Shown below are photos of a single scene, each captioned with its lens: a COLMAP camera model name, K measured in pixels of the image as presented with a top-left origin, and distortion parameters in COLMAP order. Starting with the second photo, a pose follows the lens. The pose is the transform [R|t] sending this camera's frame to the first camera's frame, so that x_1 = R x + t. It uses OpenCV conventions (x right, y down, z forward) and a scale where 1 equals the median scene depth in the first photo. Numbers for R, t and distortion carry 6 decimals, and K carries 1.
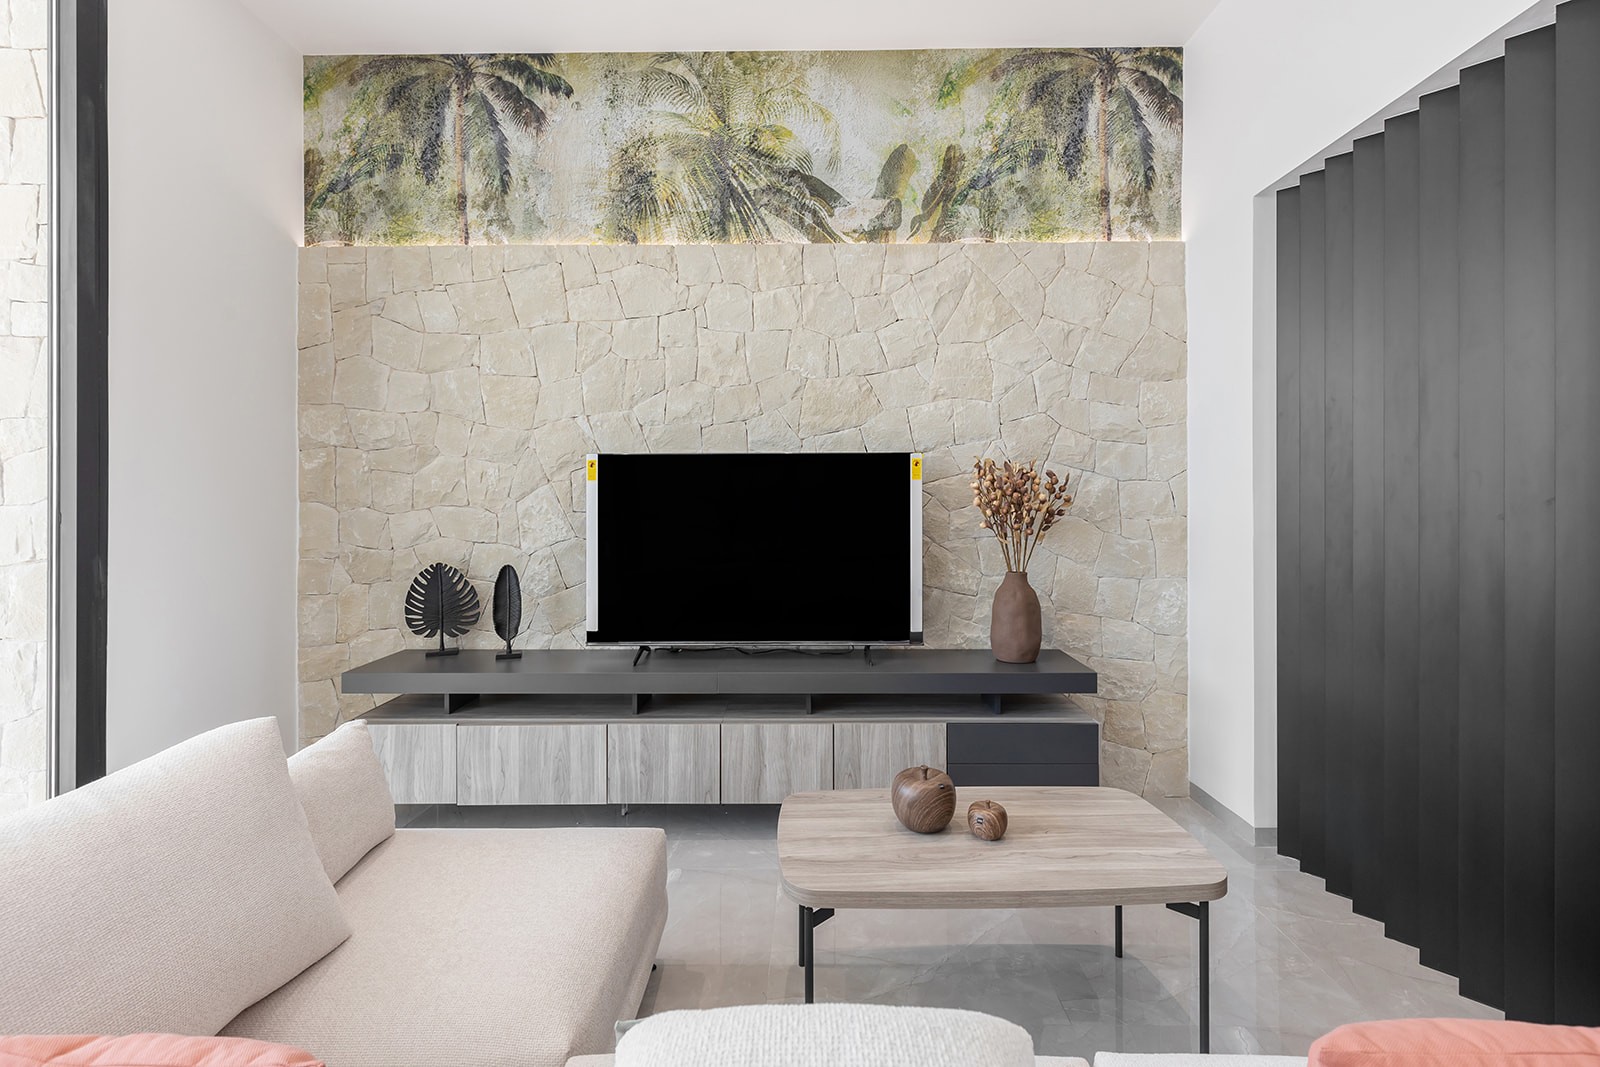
lens RADIAL K [[741.6, 0, 805.6], [0, 741.6, 492.8], [0, 0, 1]] dist [0.004276, -0.002015]
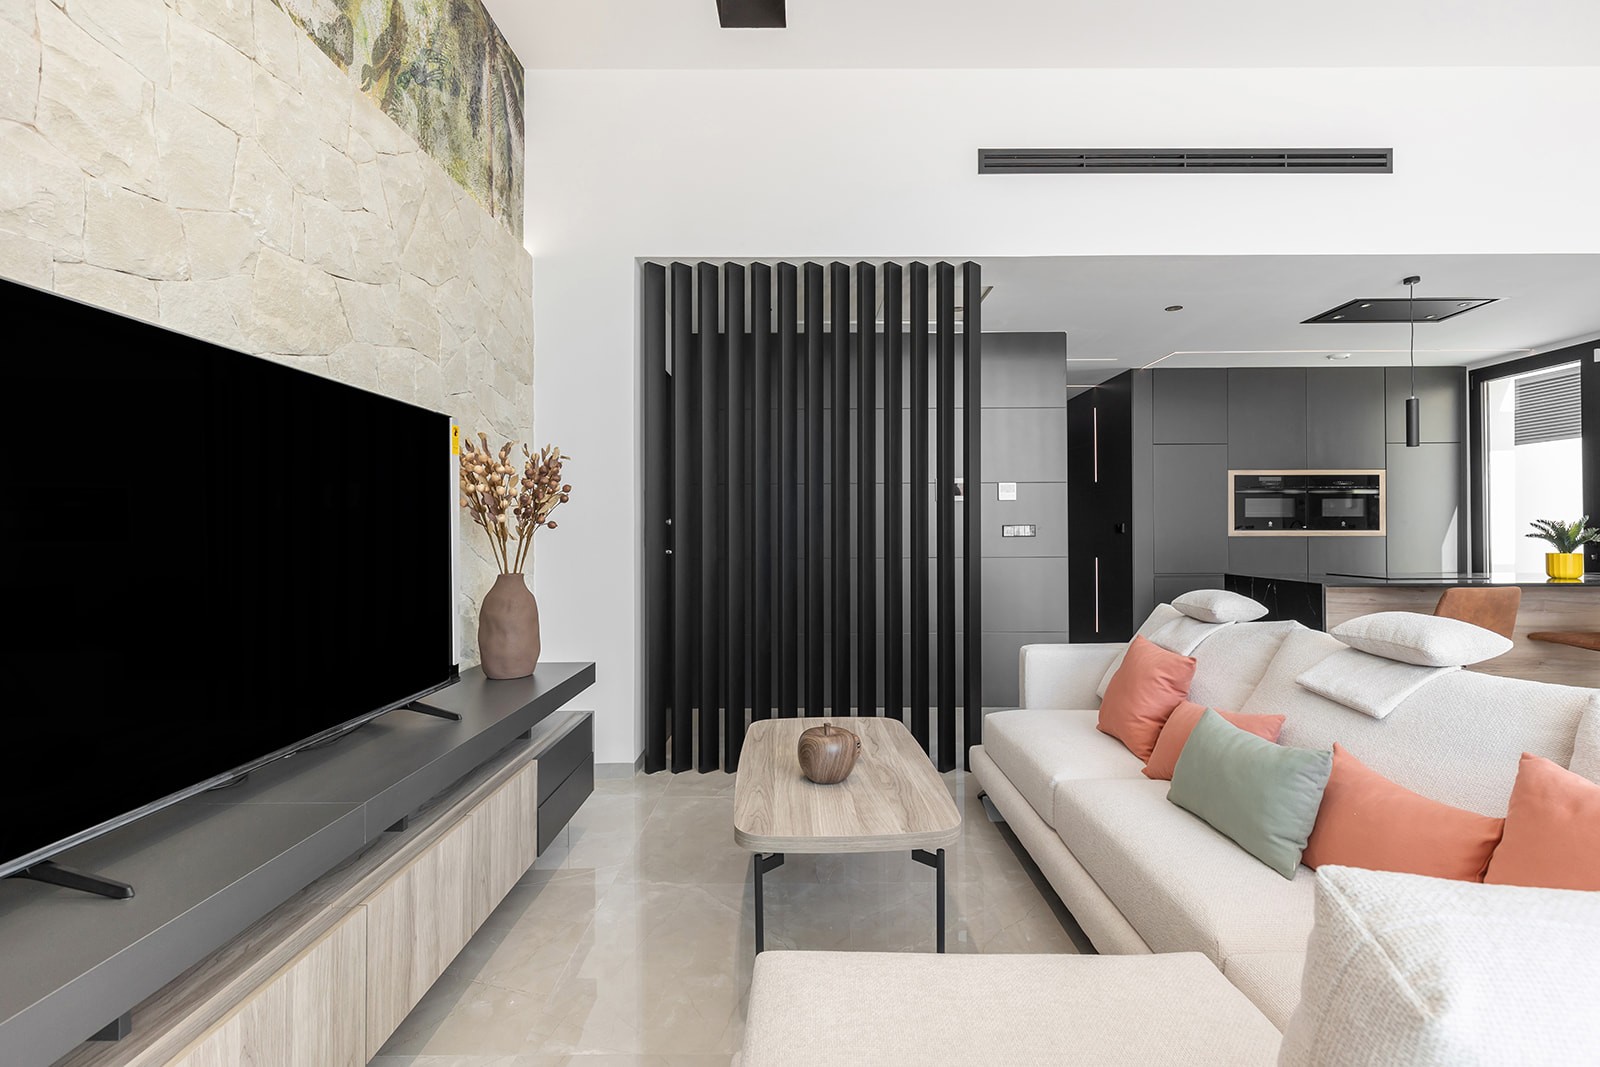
lens RADIAL K [[725.3, 0, 817.7], [0, 725.3, 522.2], [0, 0, 1]] dist [0.005804, -0.001600]
pose [[-0.019530, 0.011483, 0.999743, -0.519453], [0.000317, 0.999934, -0.011479, 0.052594], [-0.999809, 0.000093, -0.019533, 0.601287]]
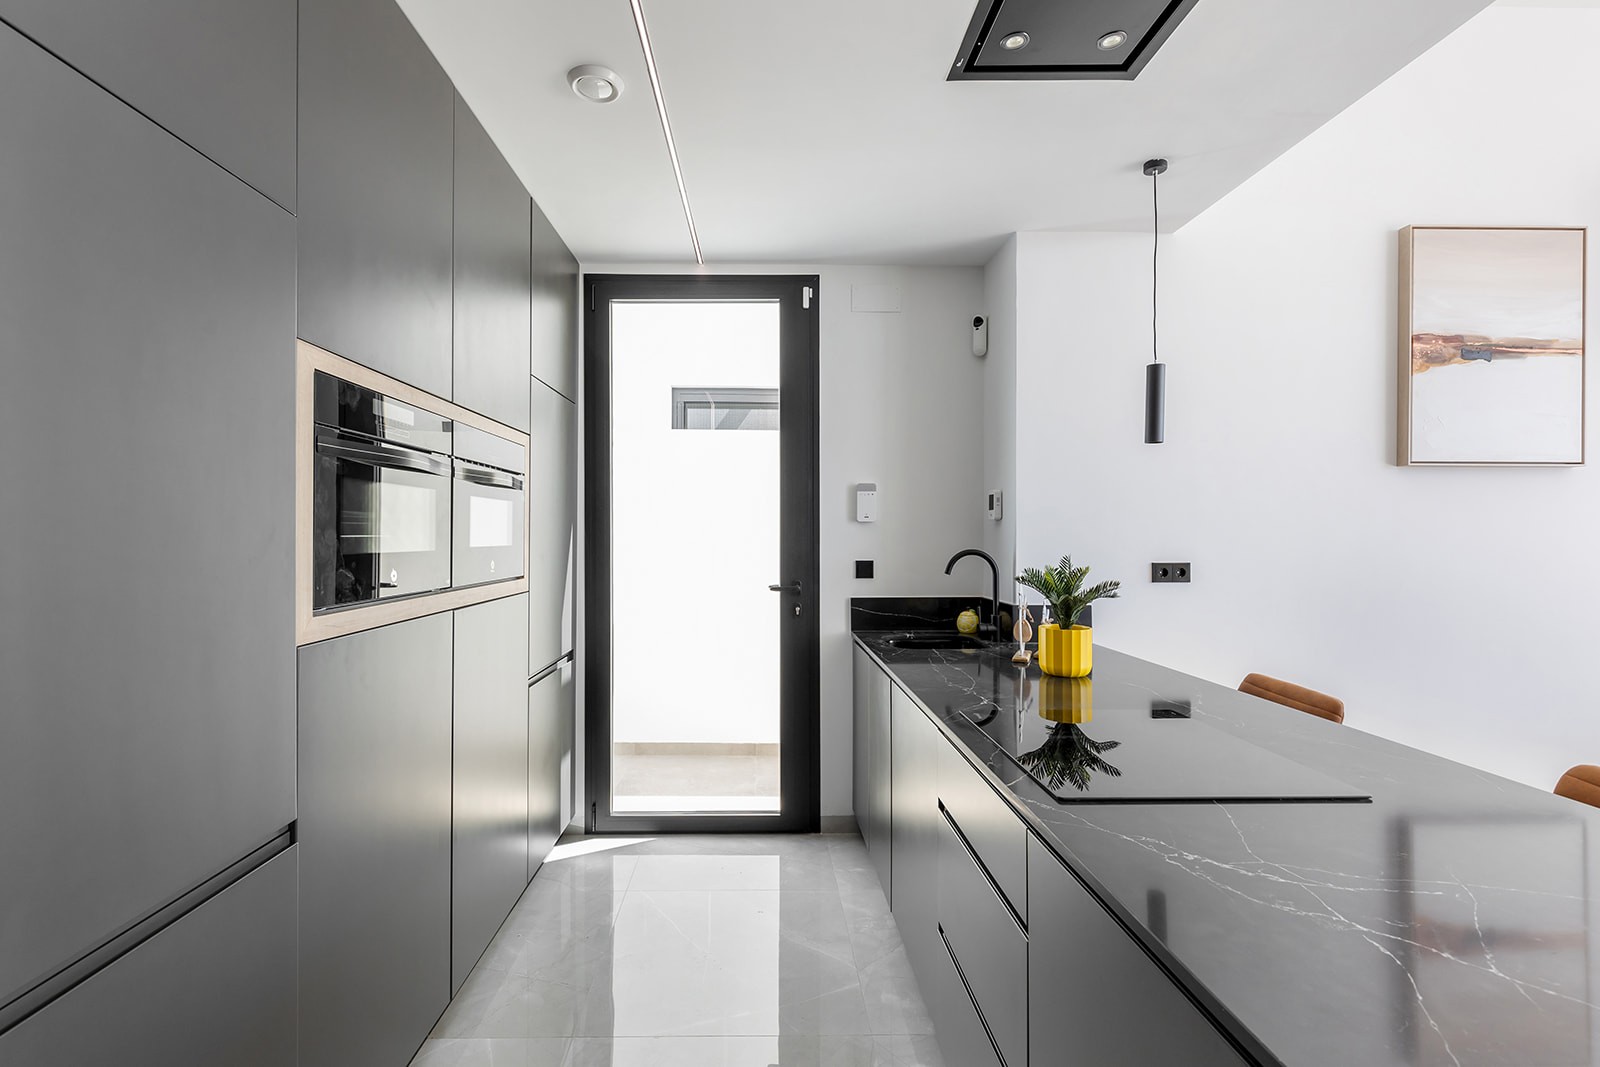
lens RADIAL K [[748.2, 0, 784.7], [0, 748.2, 528.6], [0, 0, 1]] dist [0.001782, 0.001603]
pose [[-0.999685, -0.001877, -0.025010, 0.958079], [-0.001687, 0.999970, -0.007623, 0.009247], [0.025024, -0.007579, -0.999658, -0.016670]]
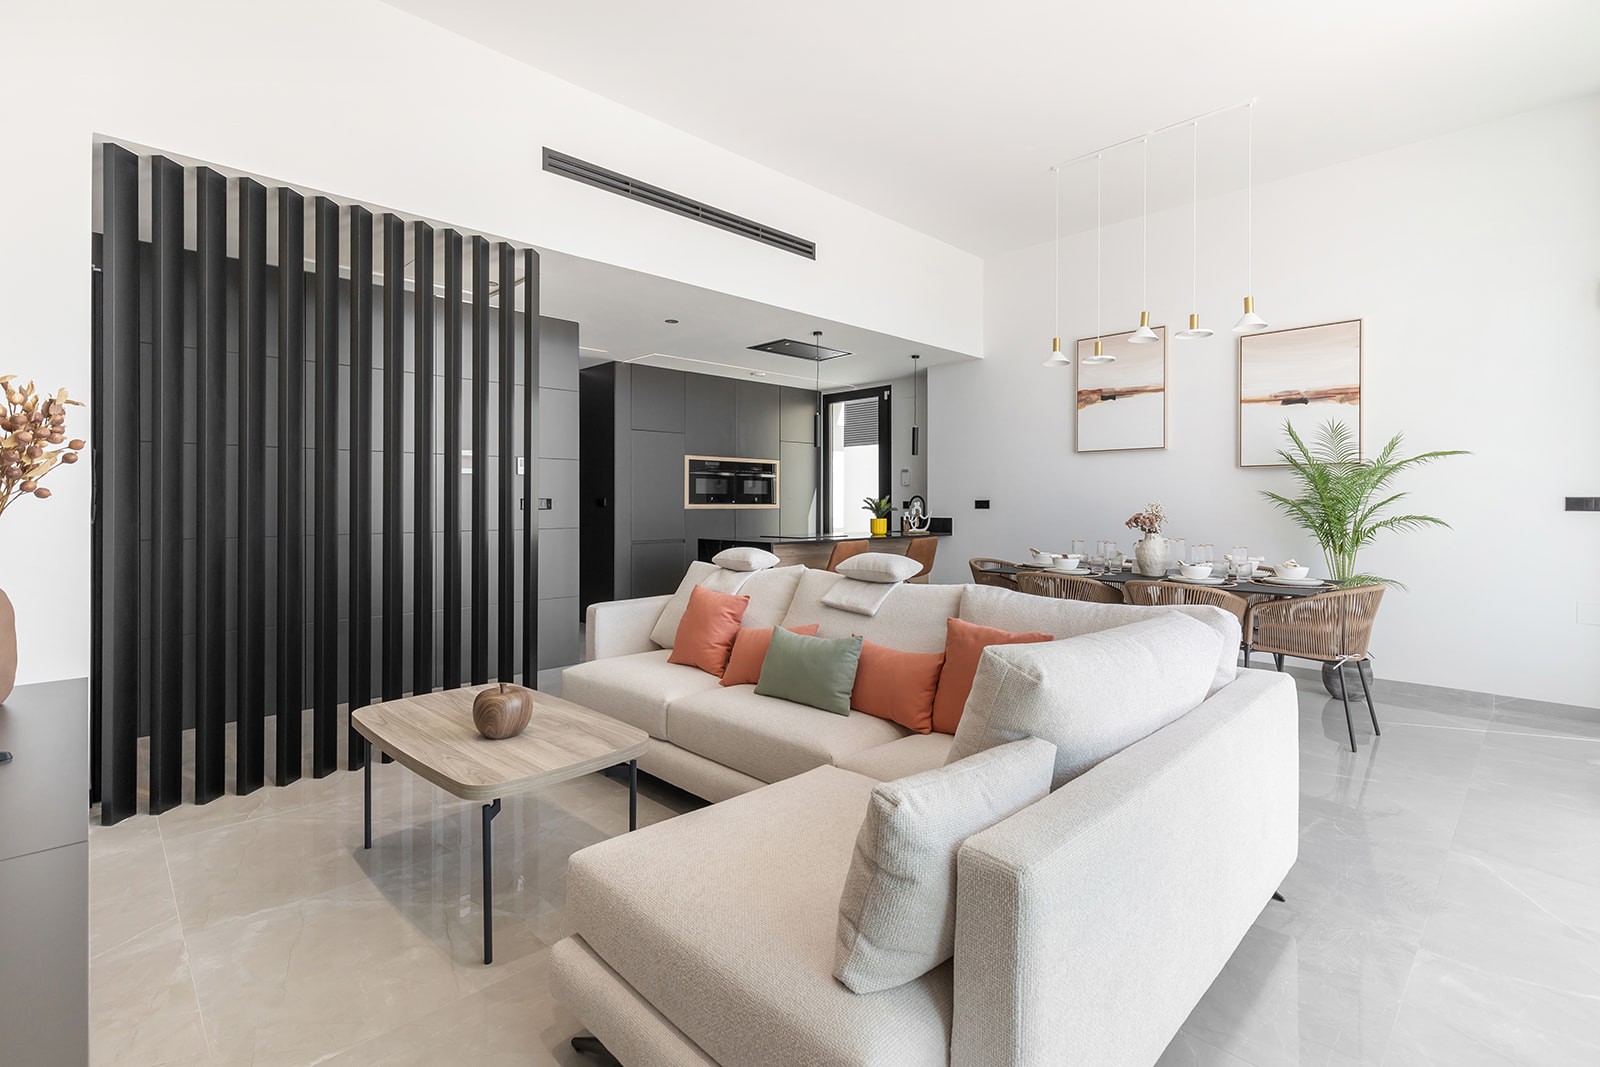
lens RADIAL K [[725.3, 0, 807.3], [0, 725.3, 506.1], [0, 0, 1]] dist [0.005804, -0.001600]
pose [[-0.710713, -0.002492, 0.703478, -0.560697], [-0.001674, 0.999997, 0.001851, 0.054144], [-0.703481, 0.000138, -0.710715, 0.852743]]
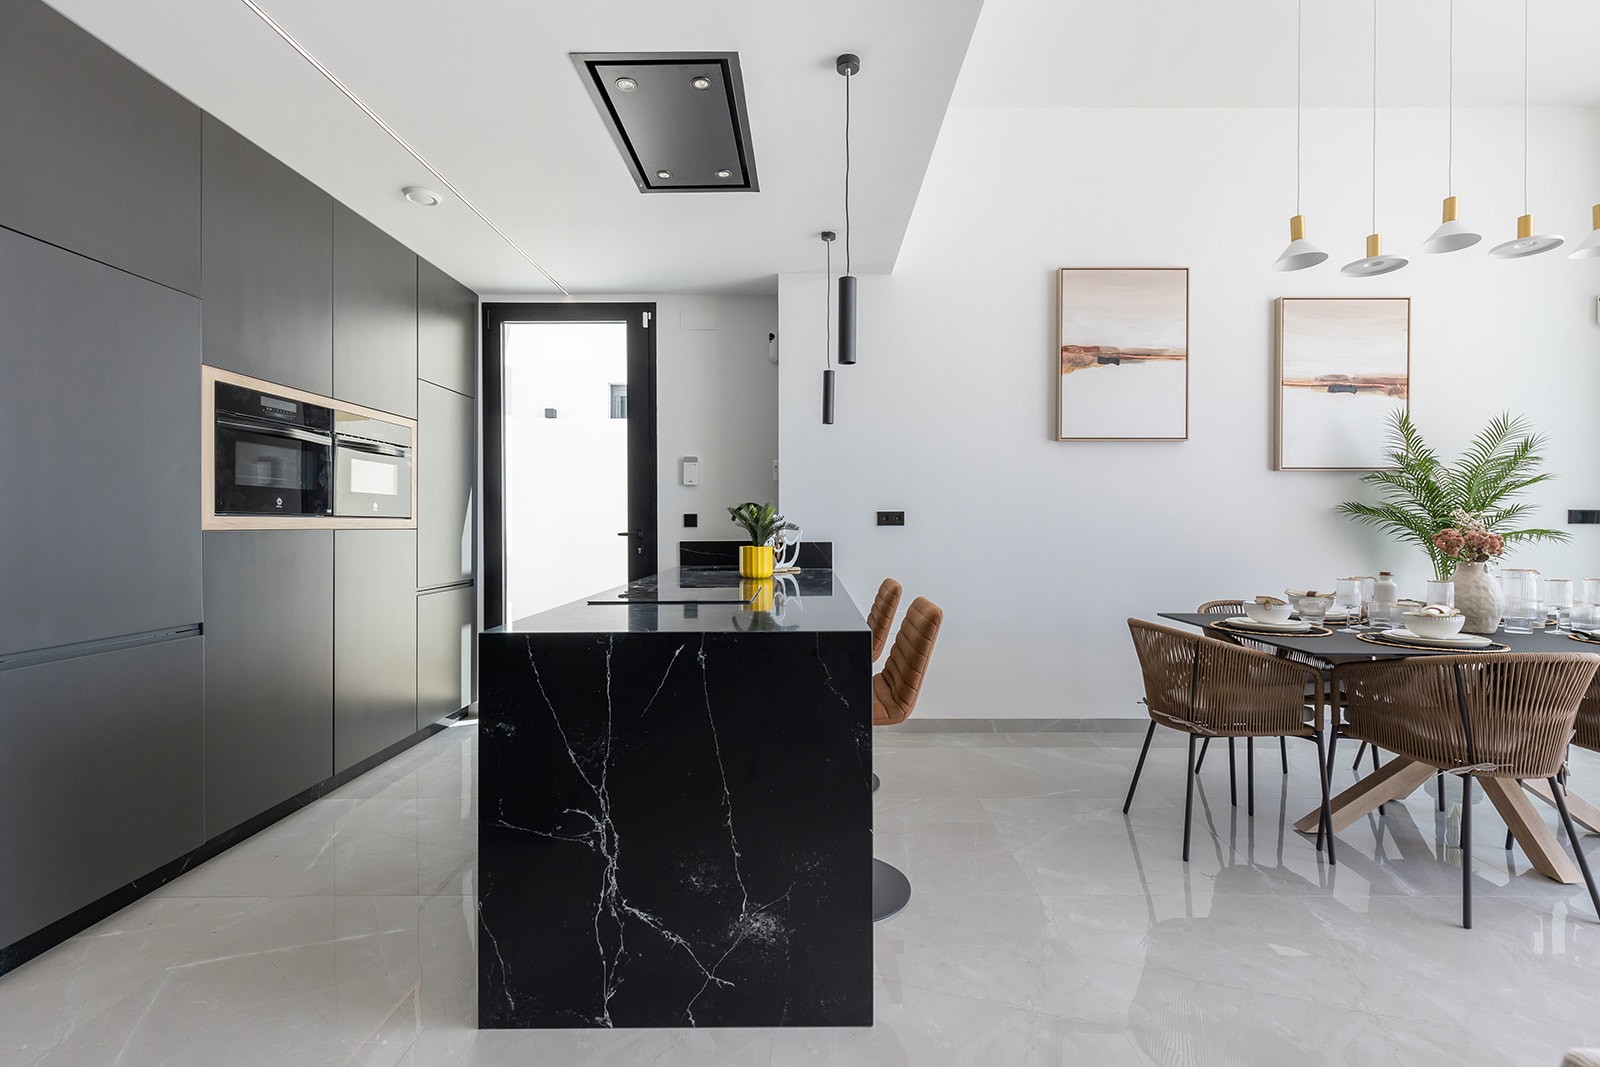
lens RADIAL K [[725.3, 0, 817.9], [0, 725.3, 525.8], [0, 0, 1]] dist [0.005804, -0.001600]
pose [[-0.999963, 0.000386, -0.008637, 0.613630], [0.000368, 0.999998, 0.001996, 0.062434], [0.008638, 0.001993, -0.999961, 0.296502]]
